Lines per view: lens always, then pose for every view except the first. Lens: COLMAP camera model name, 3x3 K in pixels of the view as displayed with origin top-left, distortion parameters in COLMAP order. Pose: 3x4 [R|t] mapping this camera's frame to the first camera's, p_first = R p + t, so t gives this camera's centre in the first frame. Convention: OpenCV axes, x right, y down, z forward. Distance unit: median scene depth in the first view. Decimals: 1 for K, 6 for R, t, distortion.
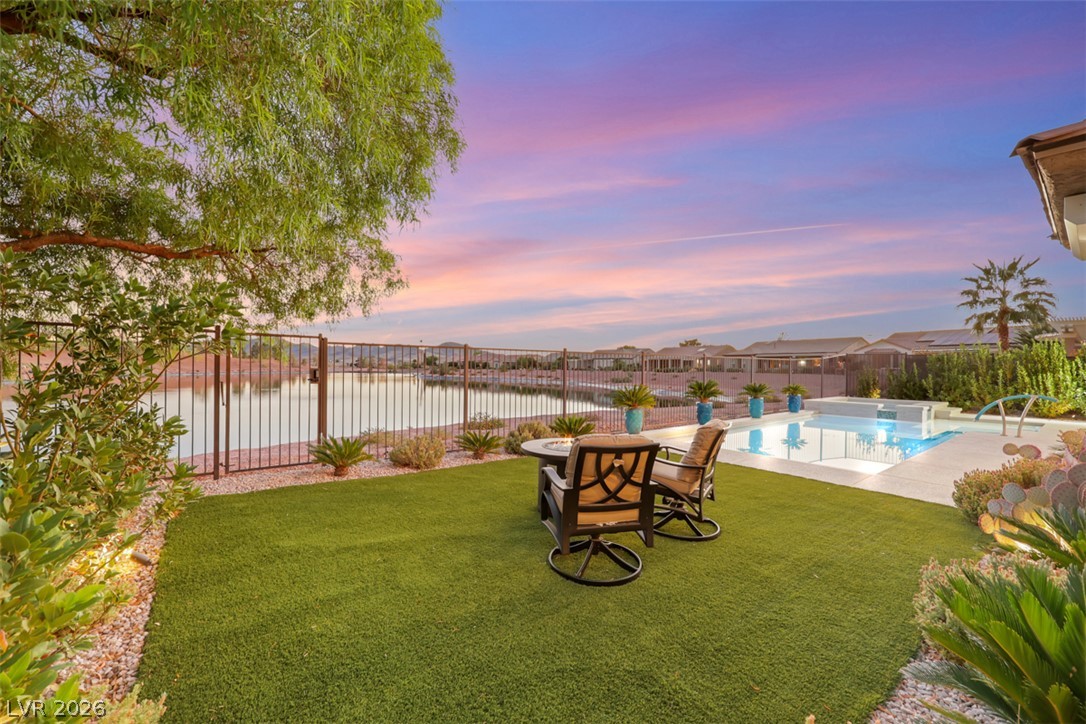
lens RADIAL K [[441.9, 0, 543.0], [0, 441.9, 362.0], [0, 0, 1]] dist [0.002249, 0.000086]
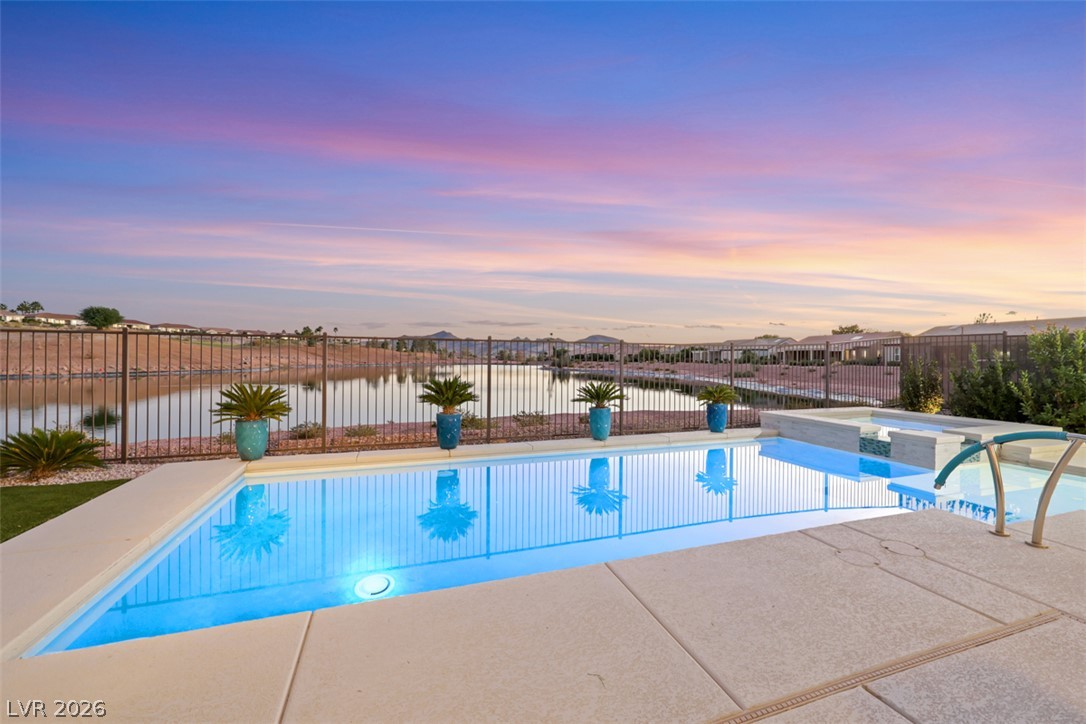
lens RADIAL K [[441.2, 0, 543.7], [0, 441.2, 359.2], [0, 0, 1]] dist [-0.001645, -0.000160]
pose [[0.945769, 0.000581, -0.324839, 0.098041], [0.002846, 0.999945, 0.010077, 0.001306], [0.324827, -0.010455, 0.945716, 0.064098]]
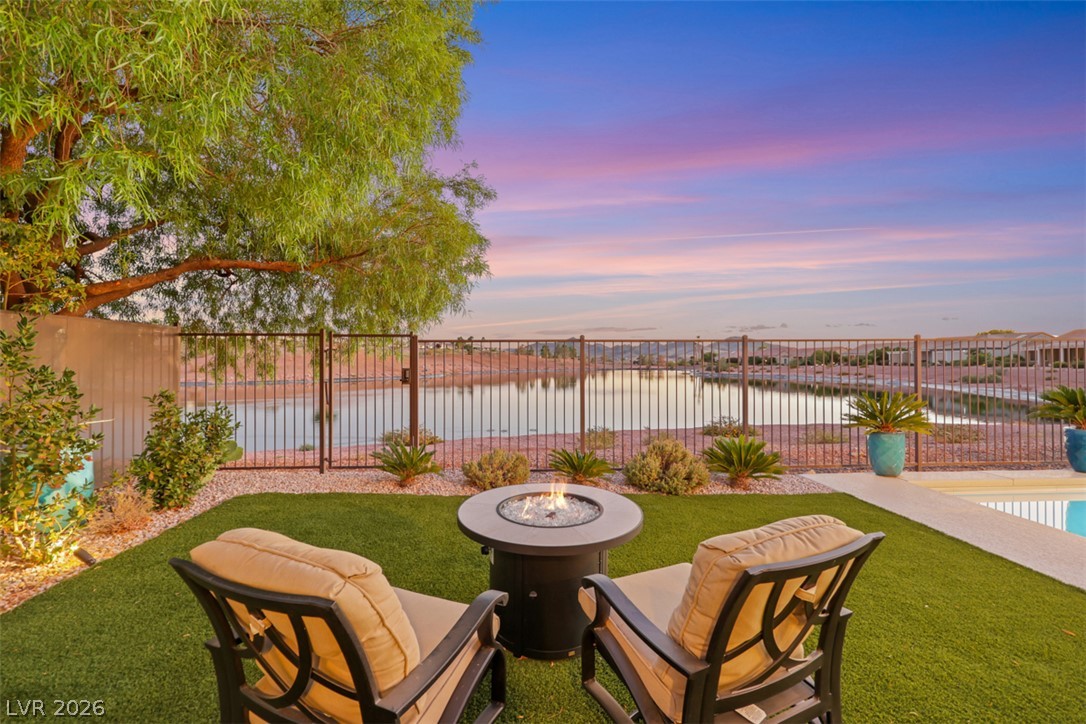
lens RADIAL K [[442.9, 0, 542.3], [0, 442.9, 357.4], [0, 0, 1]] dist [-0.001287, 0.000101]
pose [[0.813459, -0.019109, -0.581308, 0.021518], [0.017255, 0.999813, -0.008719, 0.000367], [0.581366, -0.002938, 0.813637, 0.029906]]
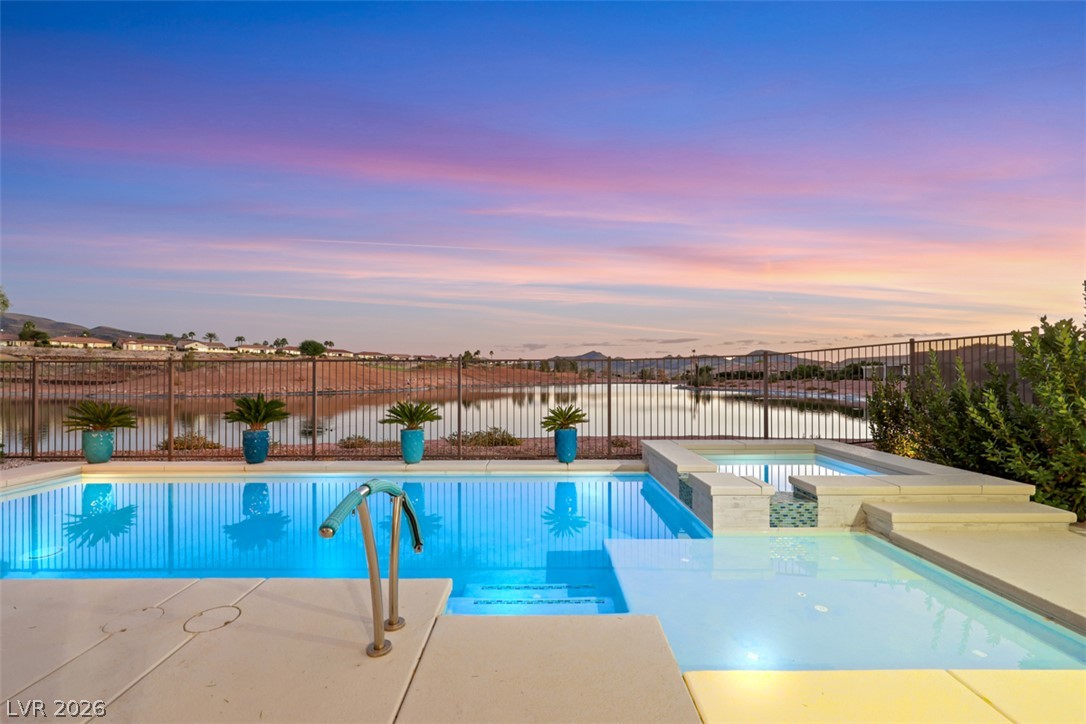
lens RADIAL K [[440.5, 0, 539.9], [0, 440.5, 377.8], [0, 0, 1]] dist [-0.000599, -0.000107]
pose [[0.779239, -0.008636, -0.626668, 0.157298], [0.015488, 0.999865, 0.005480, 0.001988], [0.626536, -0.013976, 0.779267, 0.104157]]
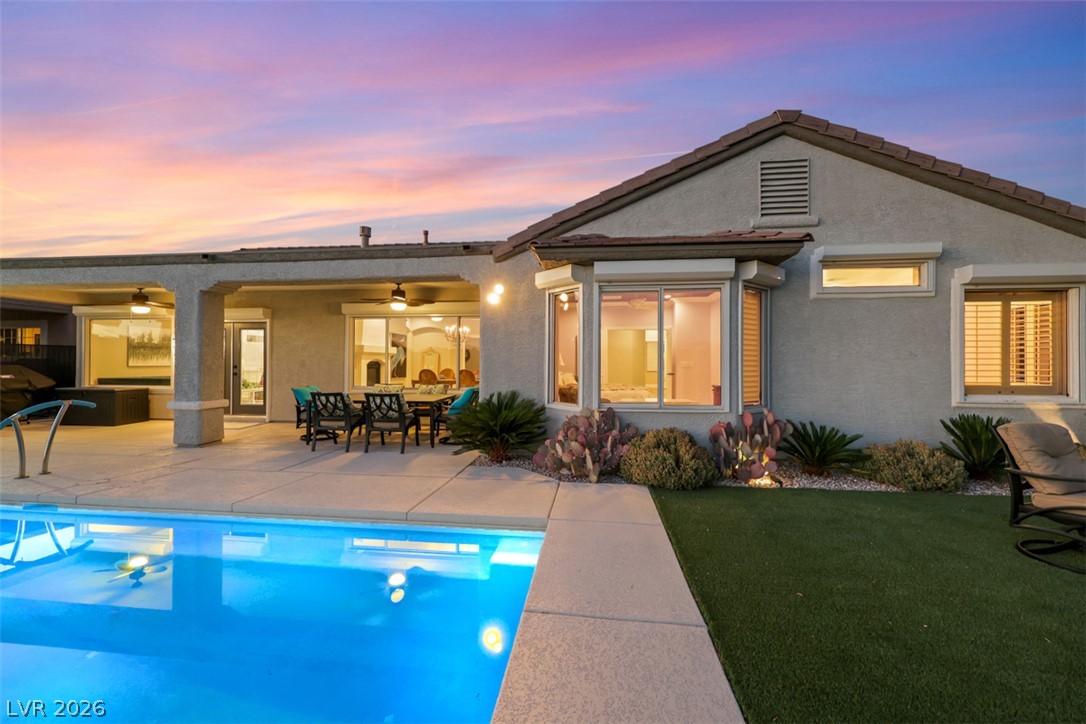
lens RADIAL K [[441.2, 0, 543.7], [0, 441.2, 359.2], [0, 0, 1]] dist [-0.001645, -0.000160]
pose [[-0.704539, -0.005189, 0.709647, 0.022381], [-0.015085, 0.999857, -0.007665, 0.001221], [-0.709505, -0.016105, -0.704516, 0.114511]]
